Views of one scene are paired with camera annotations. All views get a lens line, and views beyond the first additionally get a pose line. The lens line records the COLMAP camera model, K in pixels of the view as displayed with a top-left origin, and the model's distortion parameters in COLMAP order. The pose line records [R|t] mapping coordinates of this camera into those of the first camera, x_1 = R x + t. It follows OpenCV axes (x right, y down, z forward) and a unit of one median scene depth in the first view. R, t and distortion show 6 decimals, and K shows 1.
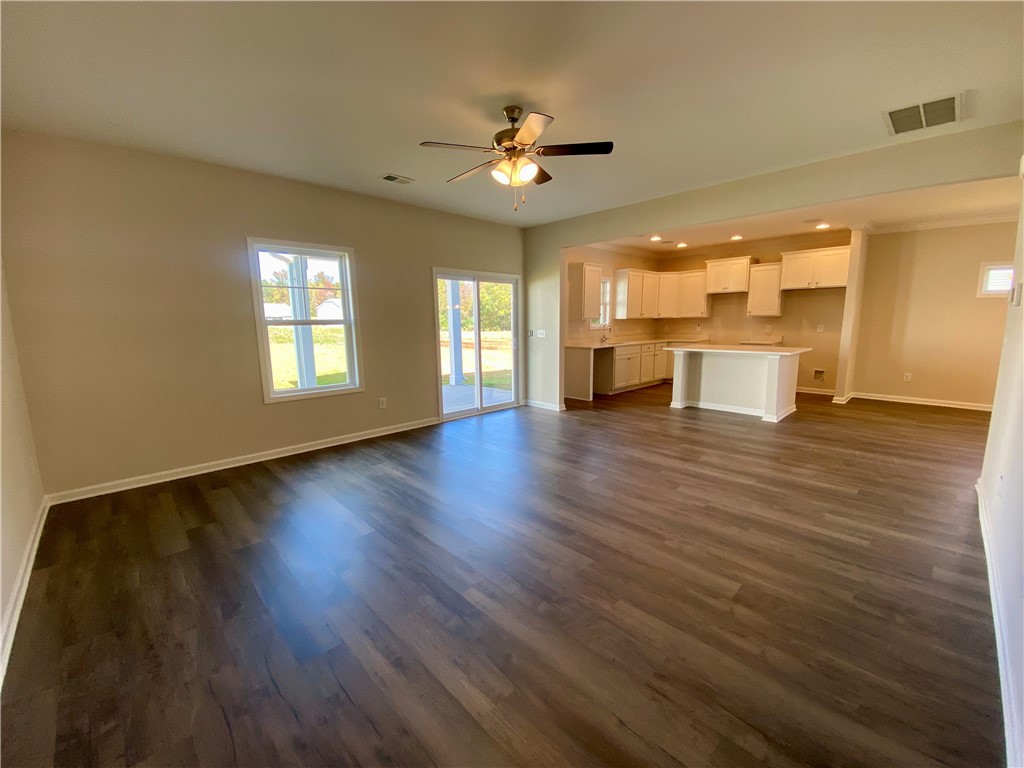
lens RADIAL K [[415.3, 0, 512.0], [0, 415.3, 384.0], [0, 0, 1]] dist [0.031880, -0.024971]
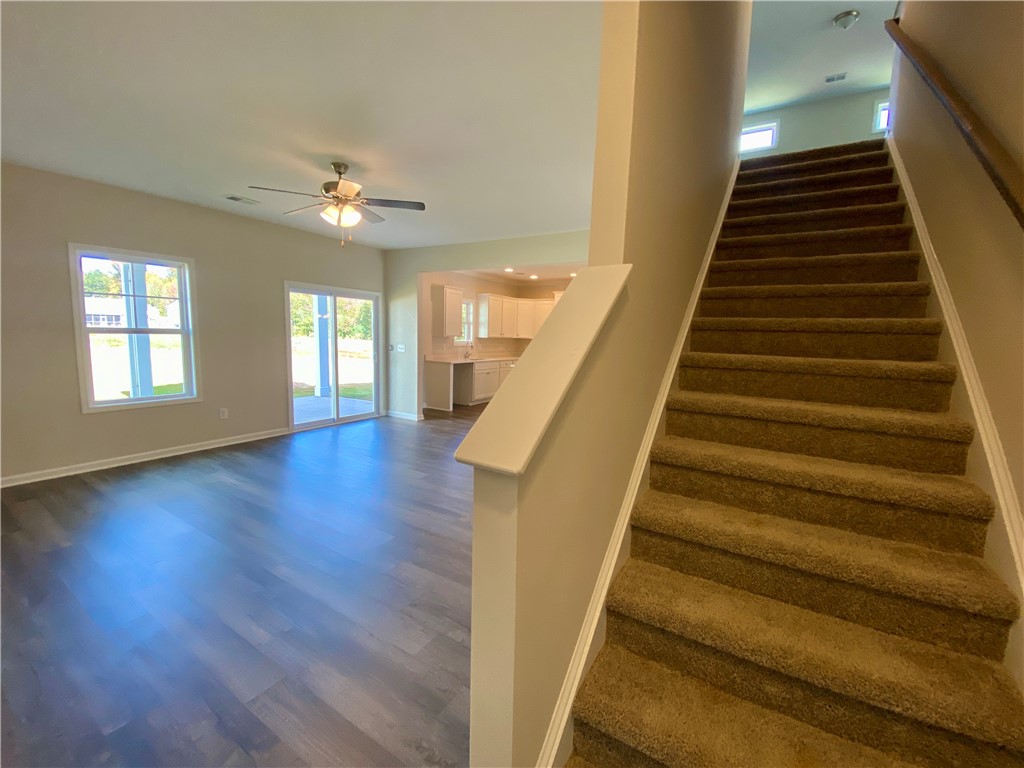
lens RADIAL K [[414.2, 0, 512.0], [0, 414.2, 384.0], [0, 0, 1]] dist [0.034928, -0.029165]
pose [[0.967763, 0.012438, 0.251554, 0.107010], [-0.004886, 0.999519, -0.030625, 0.002139], [-0.251814, 0.028409, 0.967359, -0.150738]]
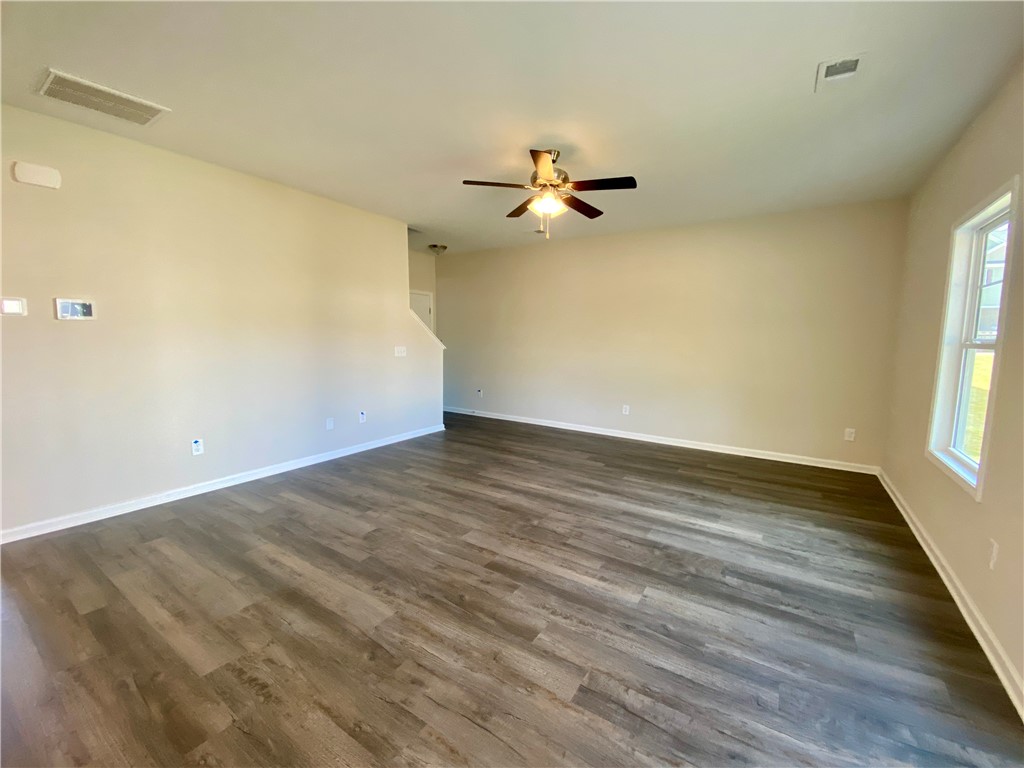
lens RADIAL K [[414.2, 0, 512.0], [0, 414.2, 384.0], [0, 0, 1]] dist [0.034928, -0.029165]
pose [[-0.975723, 0.019448, -0.218142, 0.213220], [-0.038837, 0.964898, 0.259737, -0.195818], [0.215536, 0.261903, -0.940718, 1.280595]]
